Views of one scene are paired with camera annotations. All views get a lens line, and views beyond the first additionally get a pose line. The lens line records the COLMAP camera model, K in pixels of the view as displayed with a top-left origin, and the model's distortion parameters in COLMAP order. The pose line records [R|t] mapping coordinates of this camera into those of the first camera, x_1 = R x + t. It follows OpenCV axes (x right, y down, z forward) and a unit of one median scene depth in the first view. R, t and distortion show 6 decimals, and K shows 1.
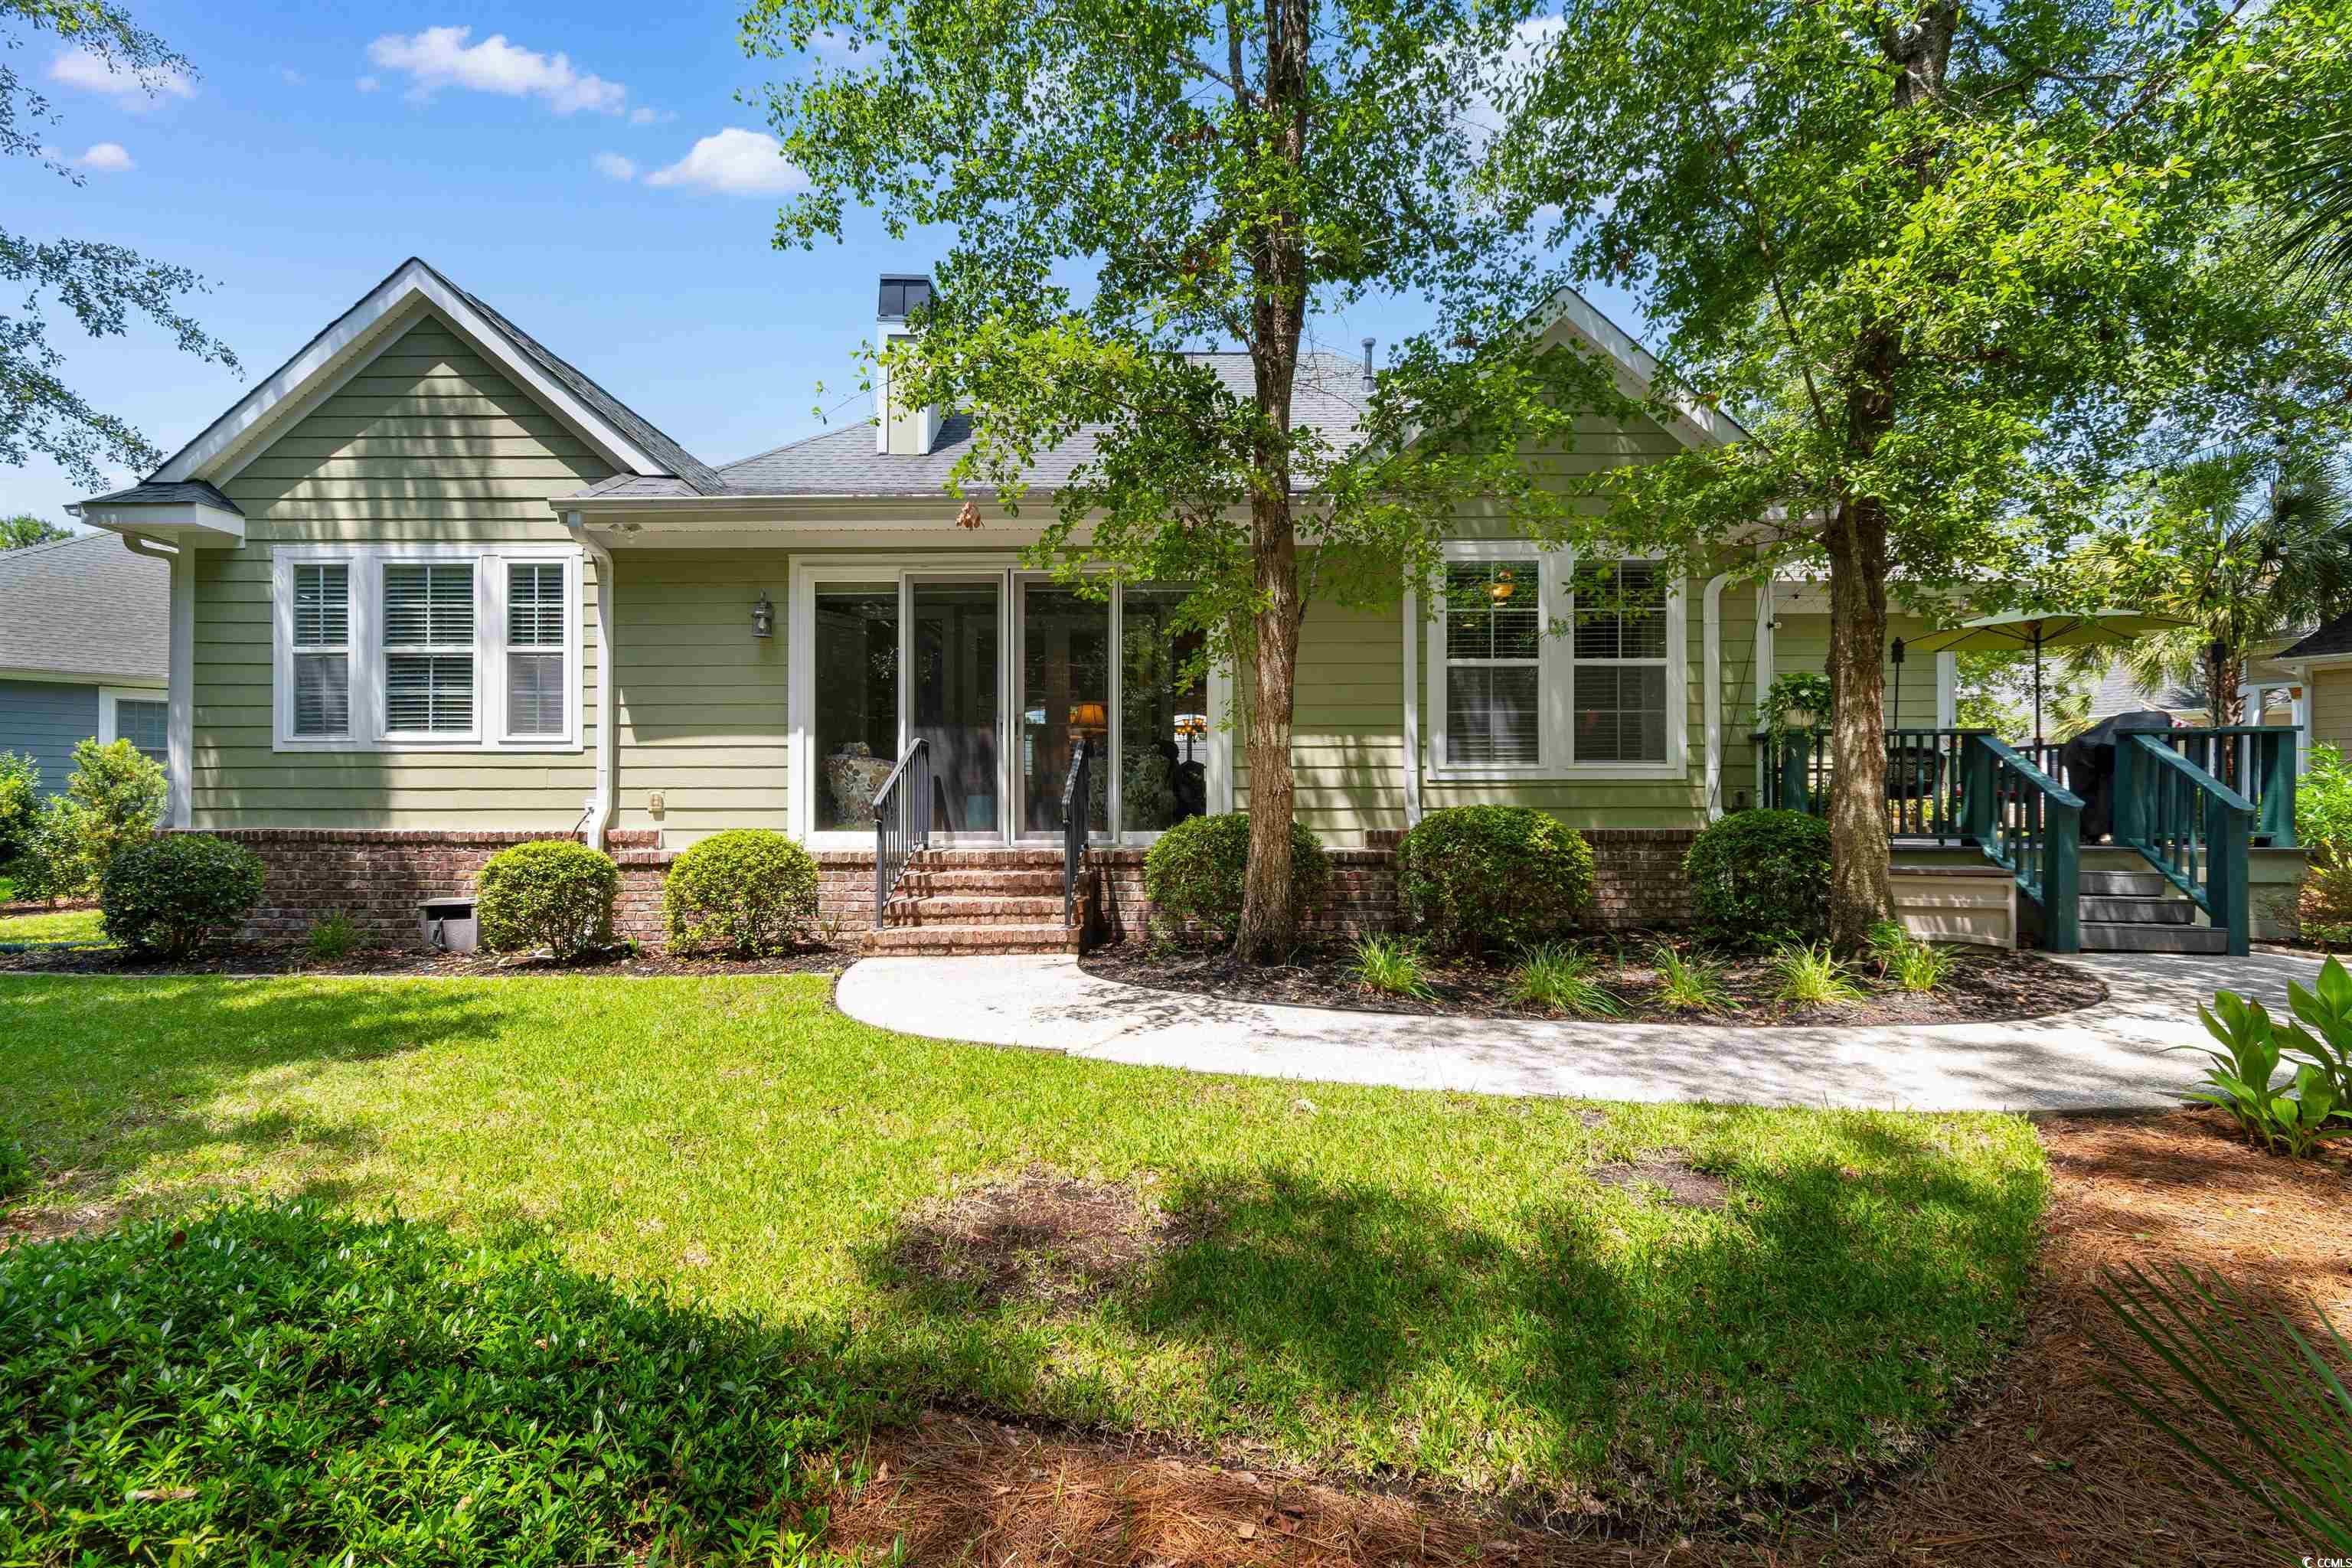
lens RADIAL K [[1066.7, 0, 1176.4], [0, 1066.7, 793.7], [0, 0, 1]] dist [0.000884, -0.000752]
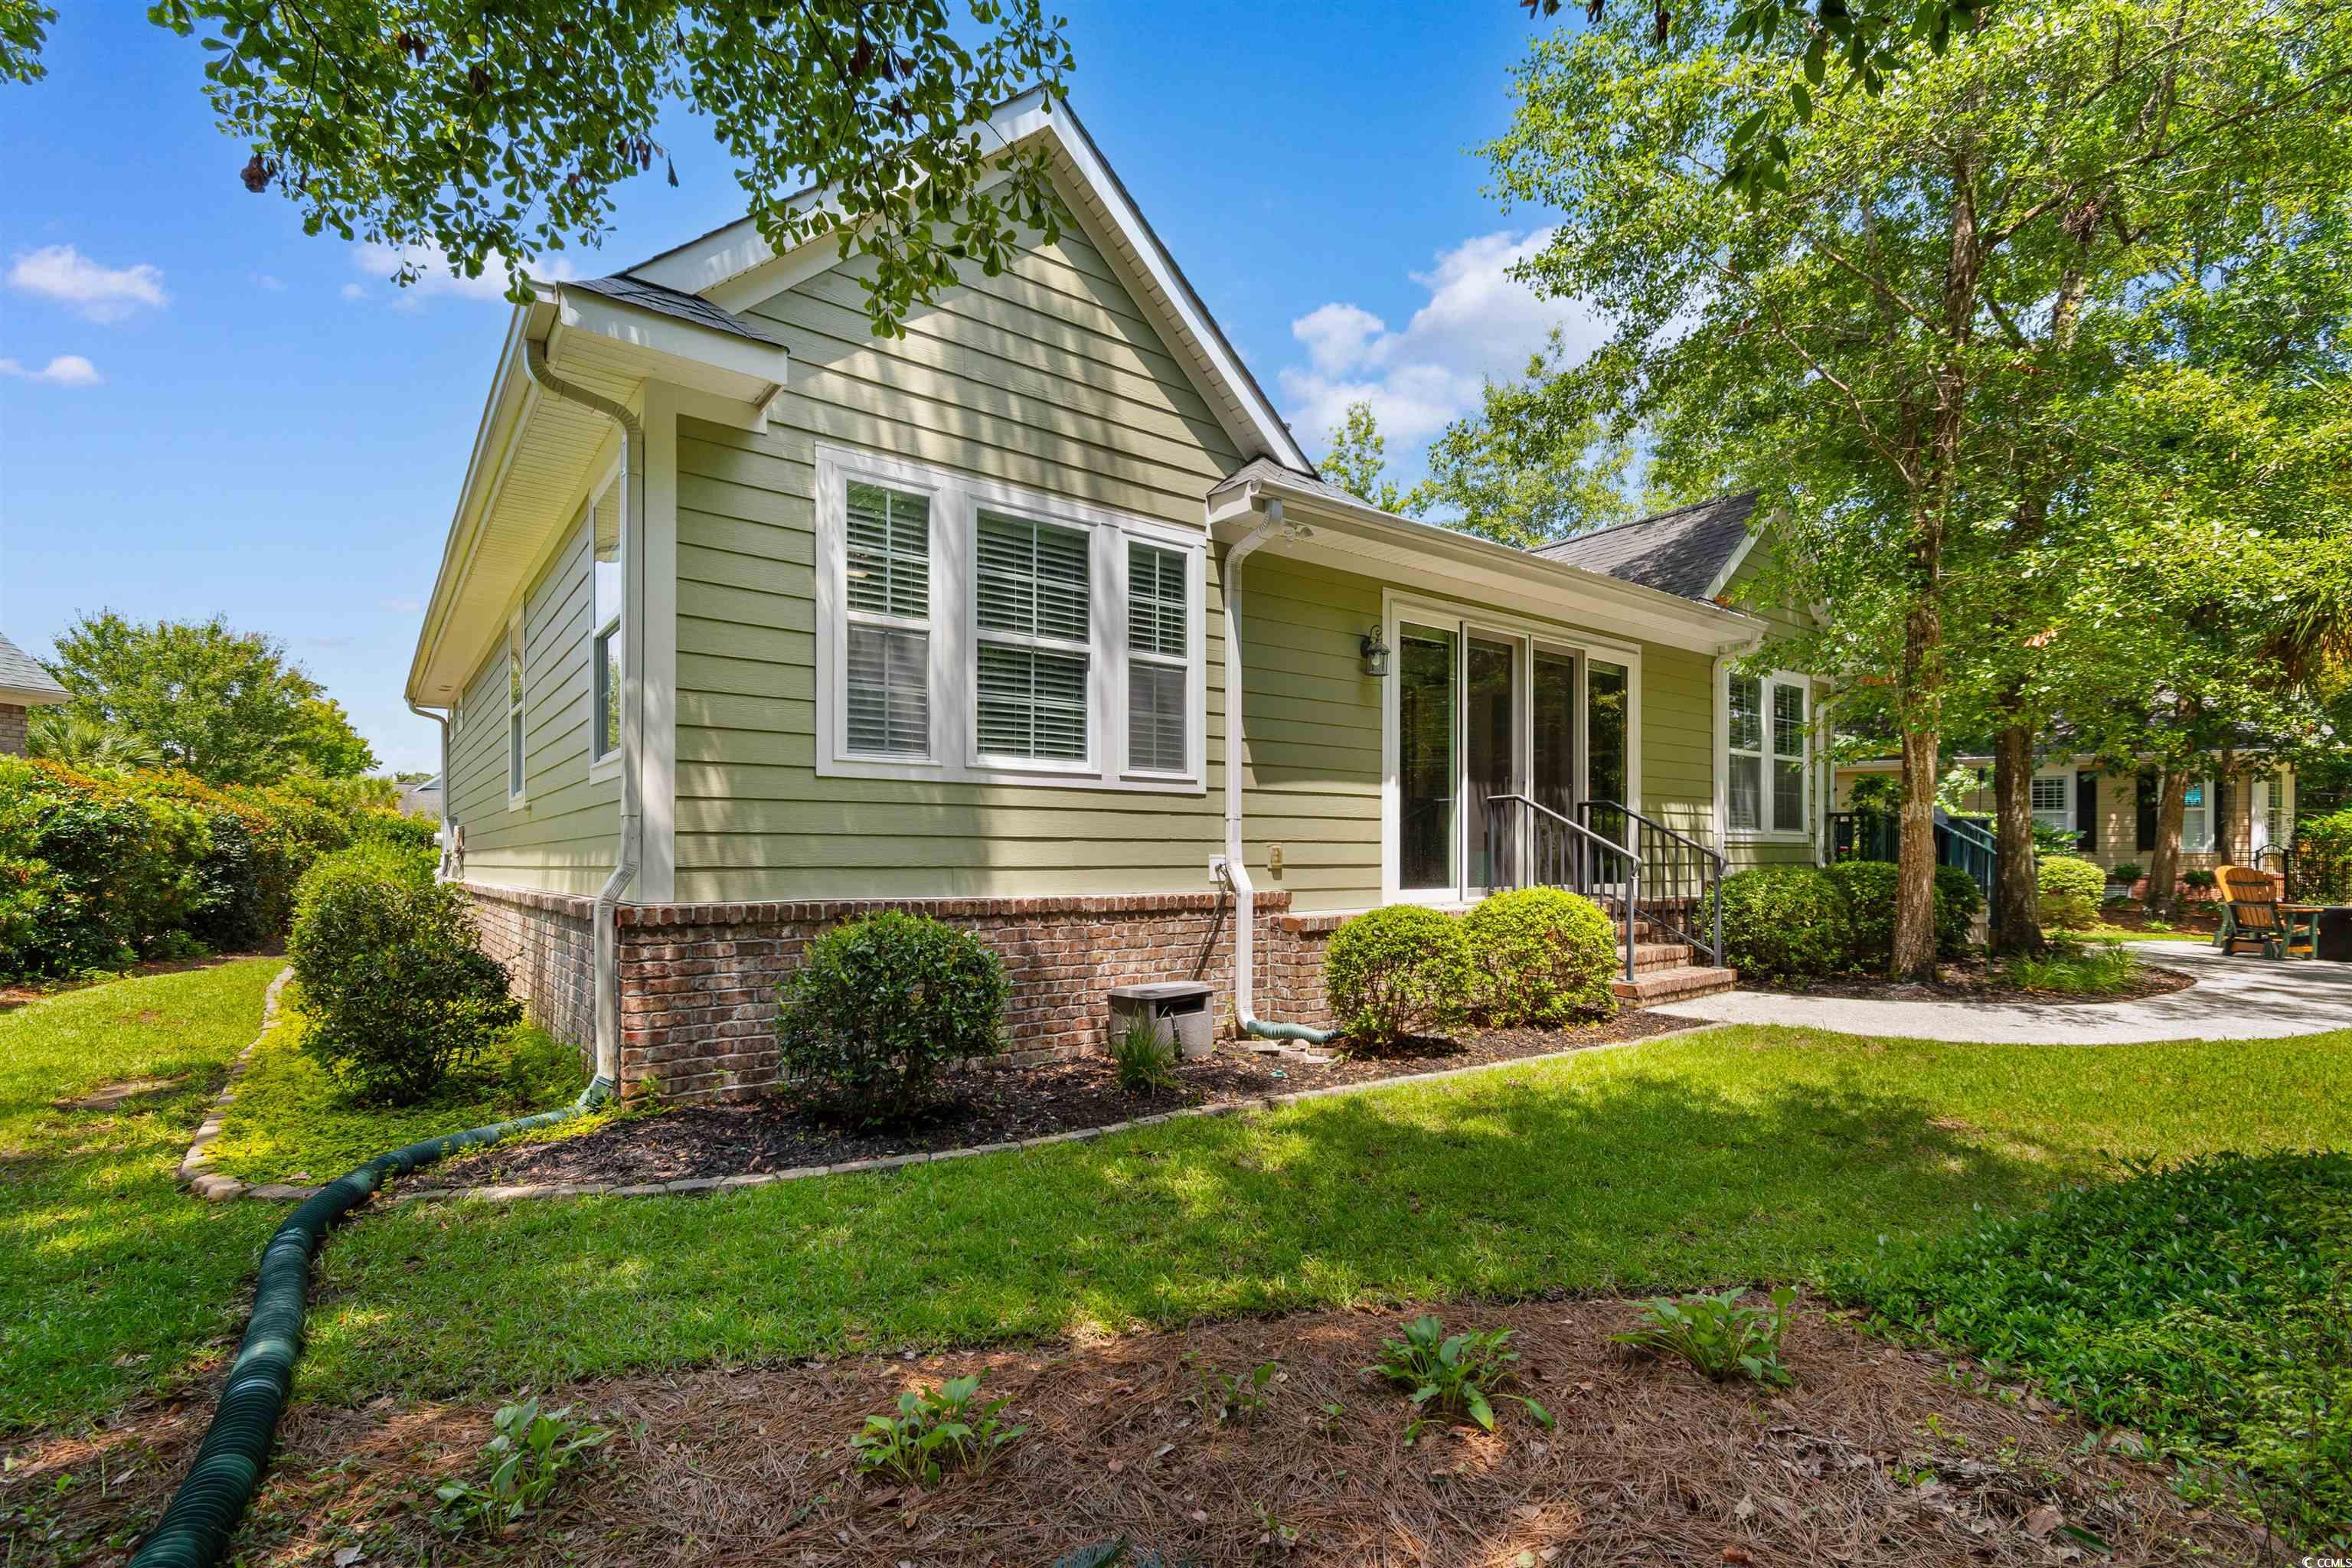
lens RADIAL K [[1066.7, 0, 1157.6], [0, 1066.7, 862.0], [0, 0, 1]] dist [0.000884, -0.000752]
pose [[0.795627, -0.000981, 0.605786, -1.066579], [-0.005858, 0.999939, 0.009312, 0.003924], [-0.605758, -0.010957, 0.795573, 0.385586]]
